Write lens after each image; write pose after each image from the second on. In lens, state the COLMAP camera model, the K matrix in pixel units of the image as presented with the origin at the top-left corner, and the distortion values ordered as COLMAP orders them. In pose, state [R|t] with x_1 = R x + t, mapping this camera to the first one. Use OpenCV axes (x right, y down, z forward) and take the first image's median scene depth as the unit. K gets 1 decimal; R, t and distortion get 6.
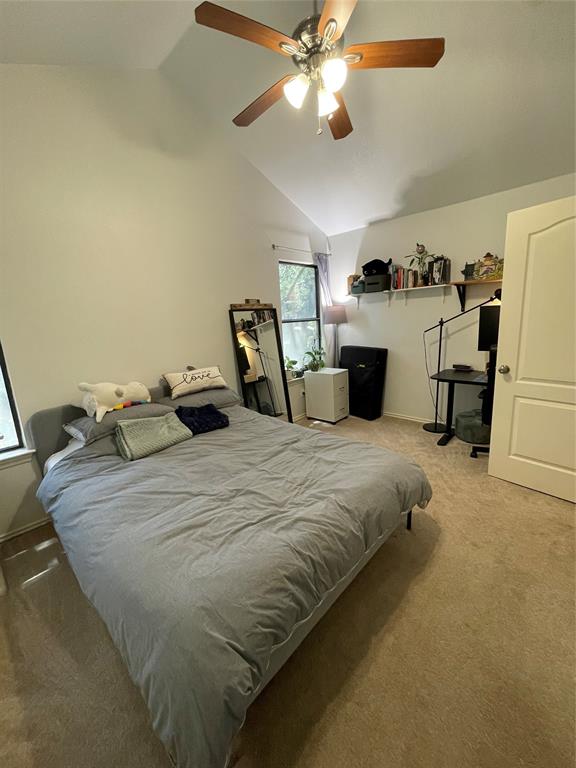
lens RADIAL K [[314.1, 0, 288.4], [0, 314.1, 382.0], [0, 0, 1]] dist [0.000516, 0.000126]
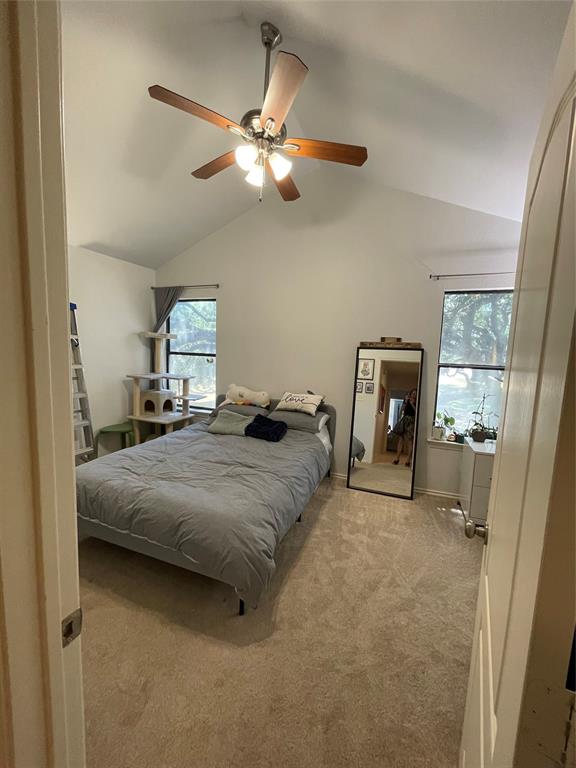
lens RADIAL K [[314.1, 0, 288.5], [0, 314.1, 383.8], [0, 0, 1]] dist [0.000516, 0.000126]
pose [[0.353025, 0.176938, -0.918731, 0.690144], [-0.229490, 0.968333, 0.098309, -0.159464], [0.907032, 0.176134, 0.382452, 0.412570]]
